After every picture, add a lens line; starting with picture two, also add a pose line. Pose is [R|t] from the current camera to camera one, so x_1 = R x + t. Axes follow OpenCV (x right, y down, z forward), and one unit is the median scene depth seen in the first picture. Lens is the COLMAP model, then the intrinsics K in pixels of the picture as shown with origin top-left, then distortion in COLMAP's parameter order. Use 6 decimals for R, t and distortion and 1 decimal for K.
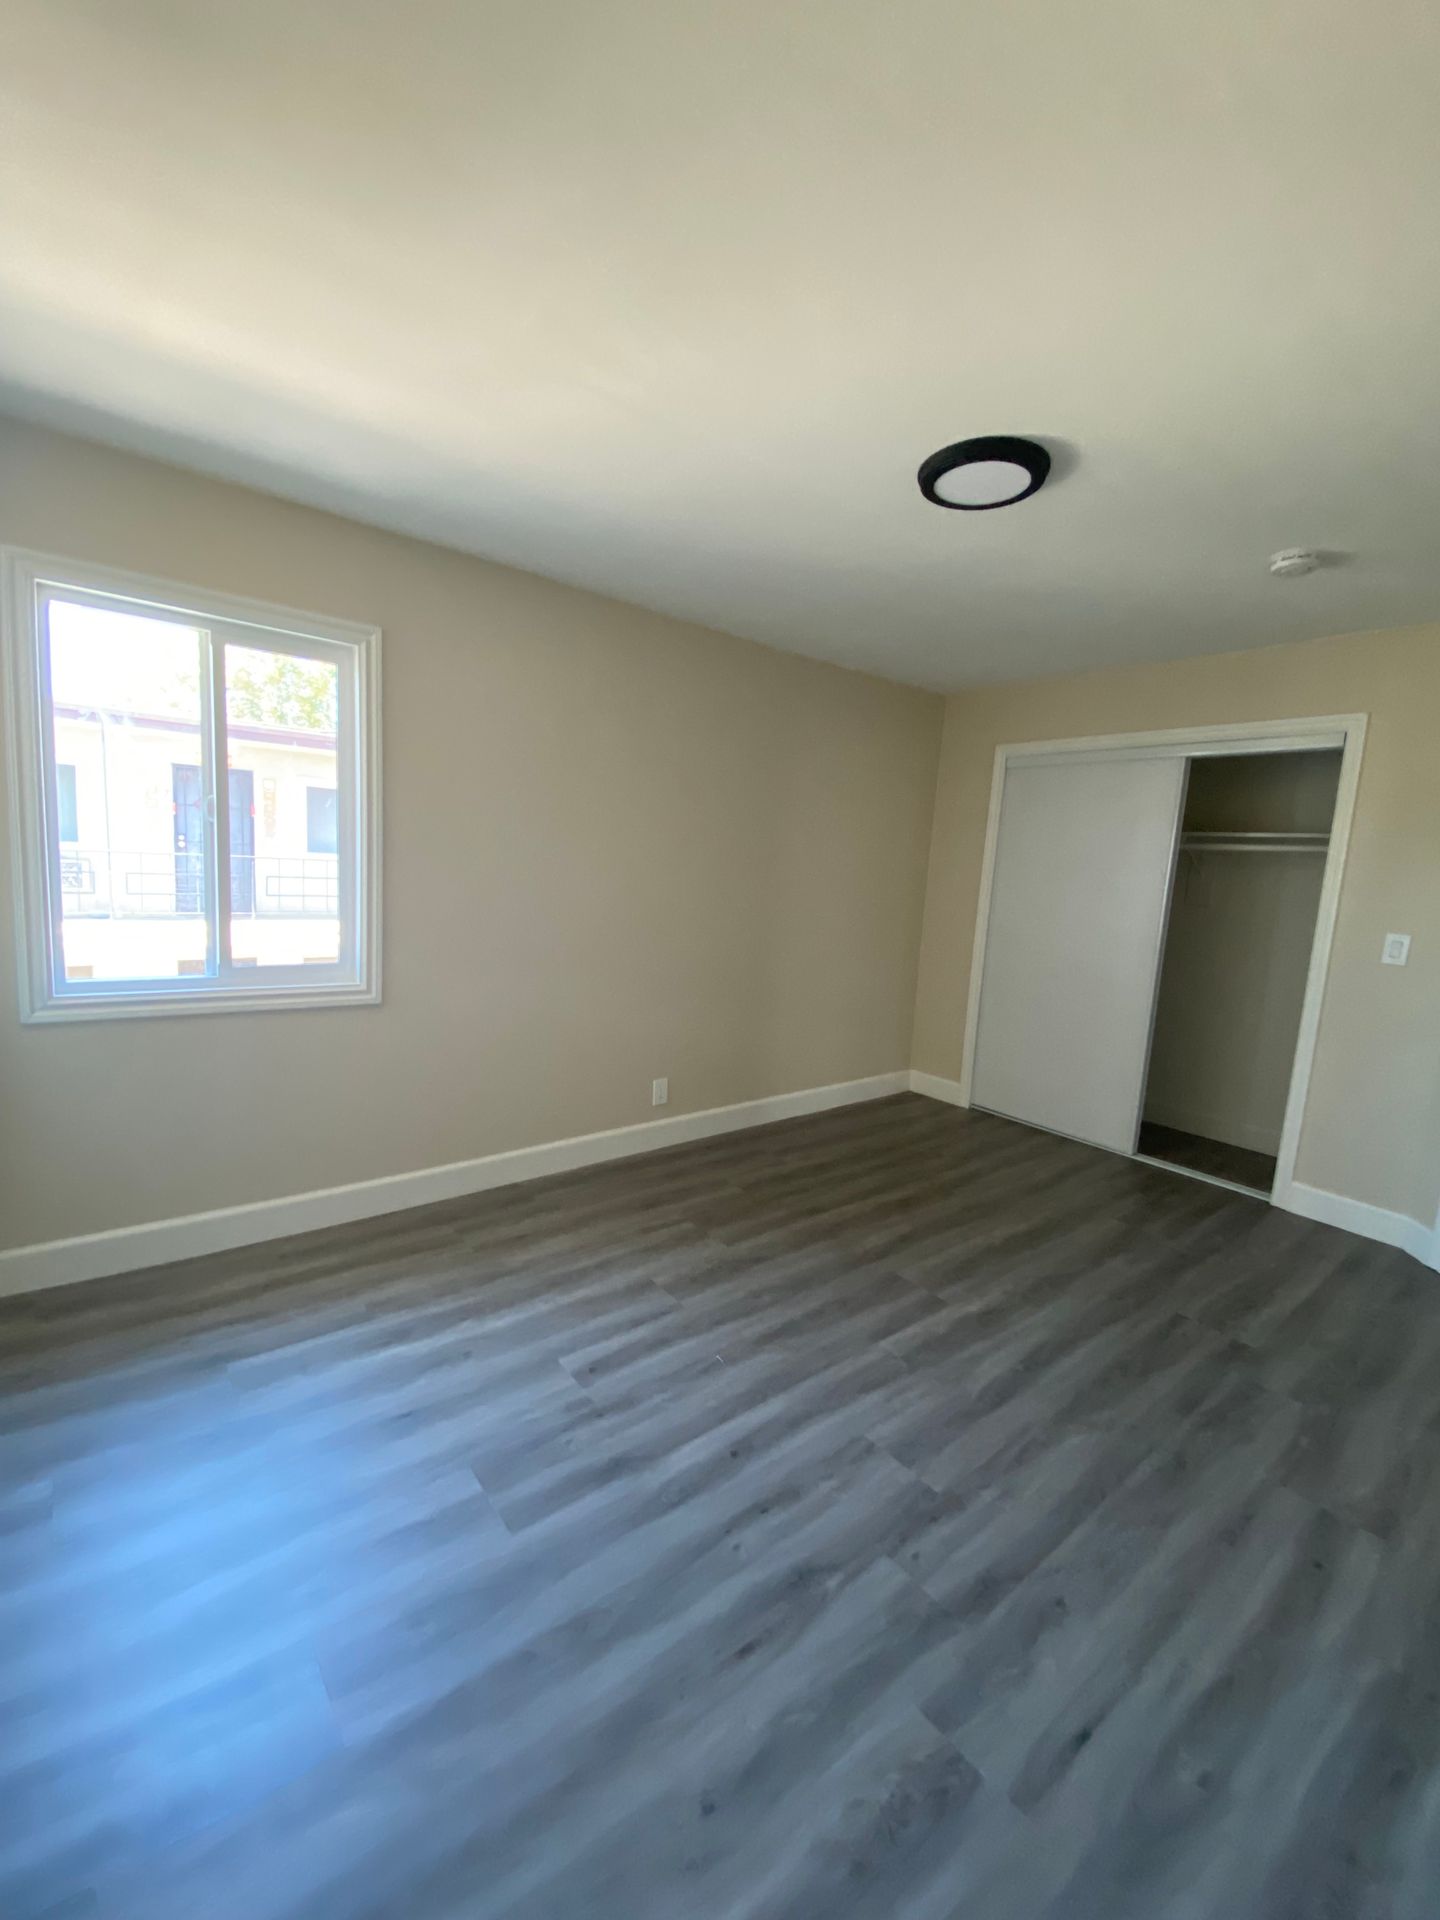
lens RADIAL K [[767.1, 0, 720.0], [0, 767.1, 960.0], [0, 0, 1]] dist [0.001080, -0.011587]
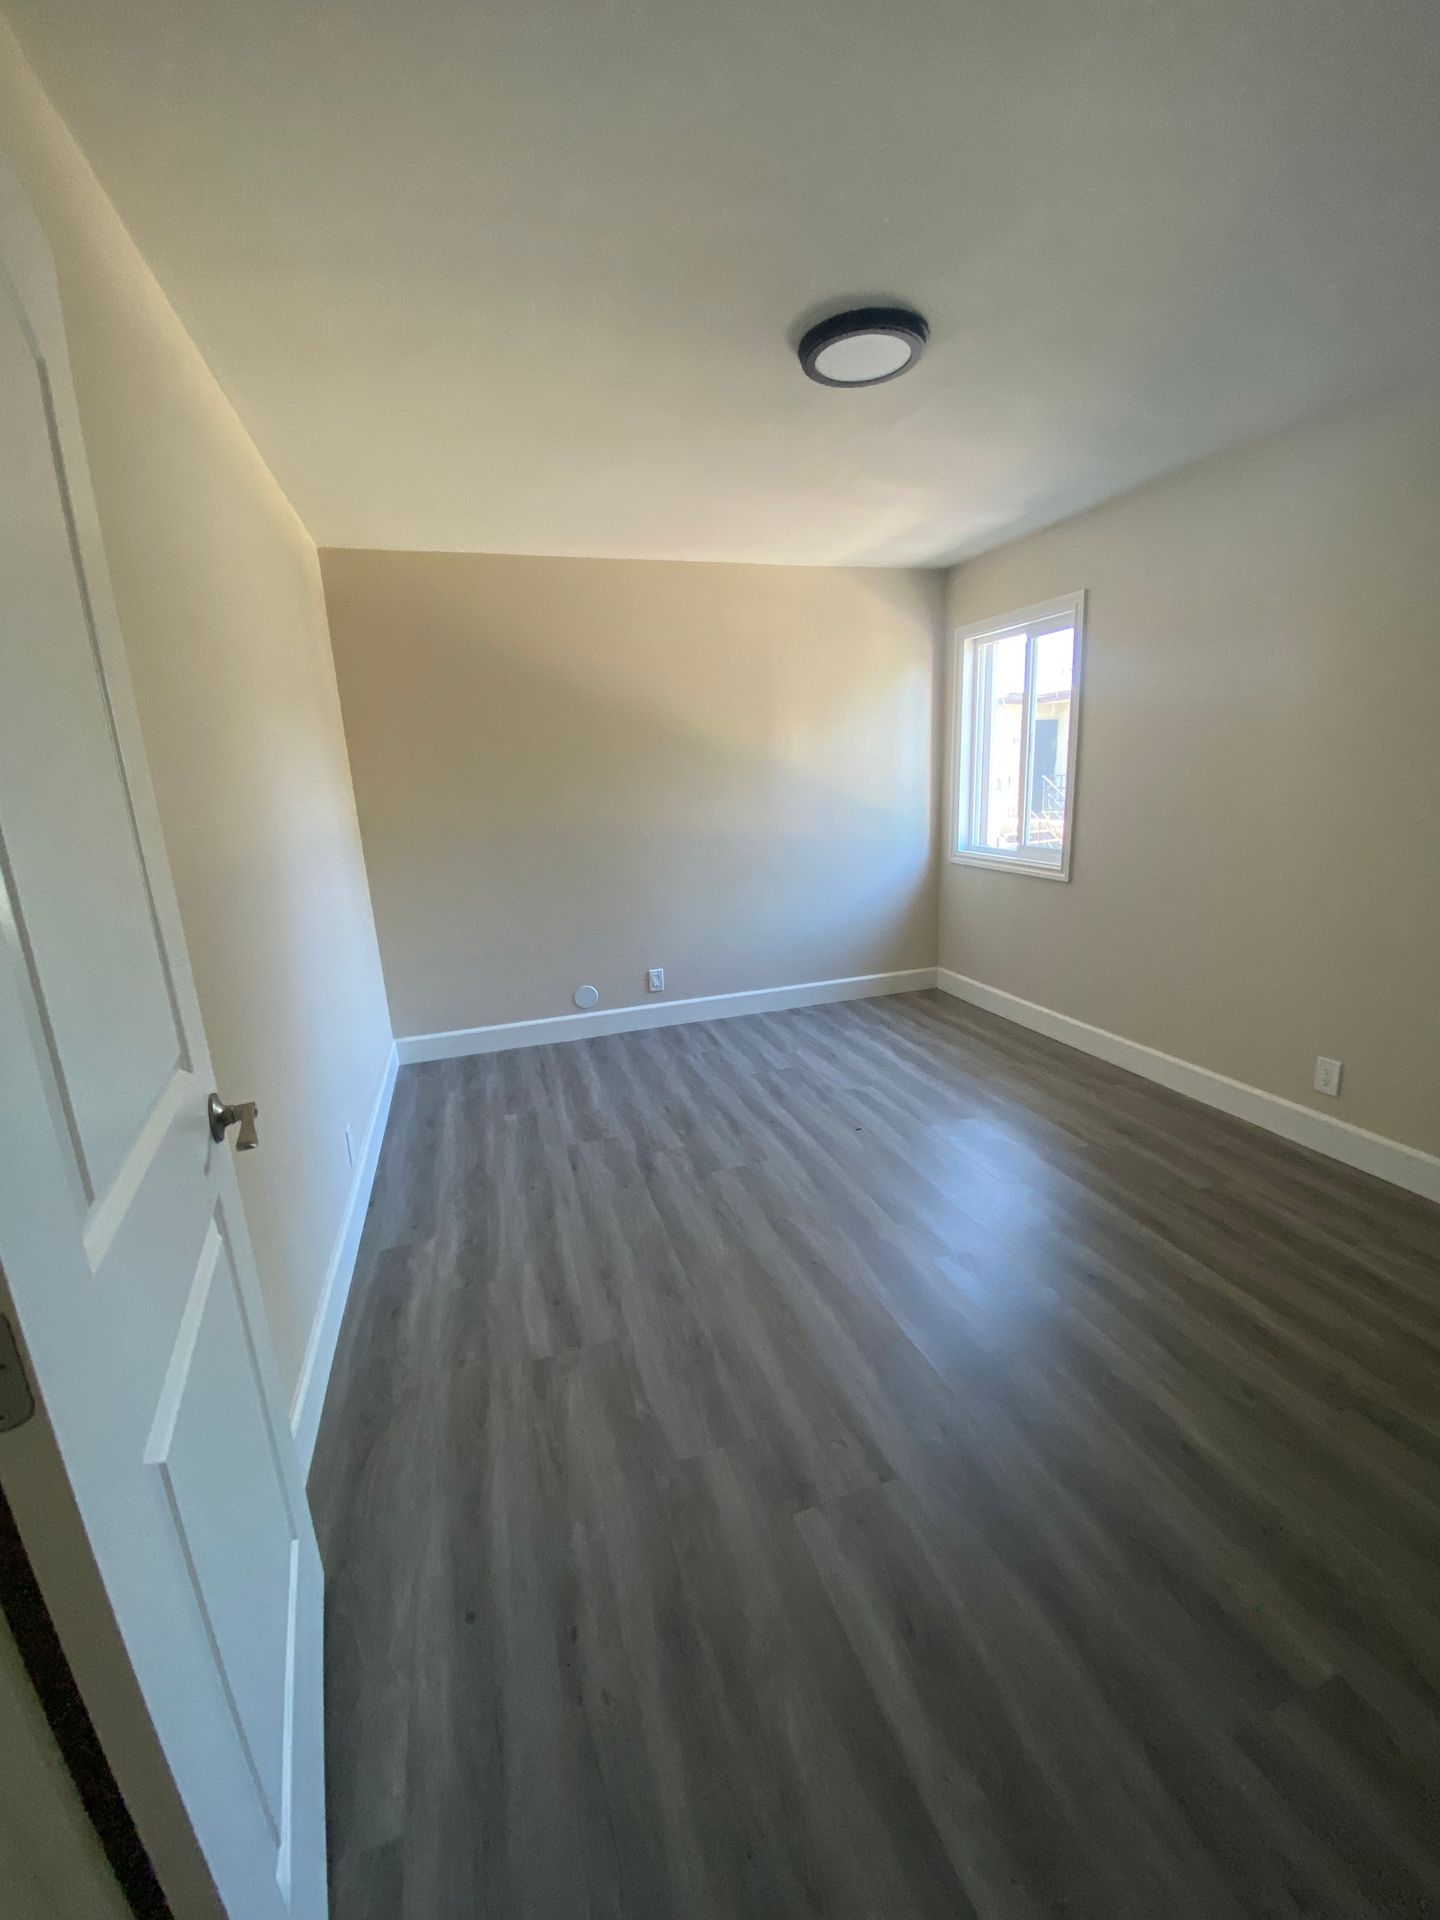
lens RADIAL K [[767.1, 0, 720.0], [0, 767.1, 960.0], [0, 0, 1]] dist [0.001080, -0.011587]
pose [[-0.351884, 0.179477, -0.918676, 1.094917], [-0.103046, 0.968053, 0.228594, -0.058461], [0.930354, 0.175105, -0.322148, 0.962332]]
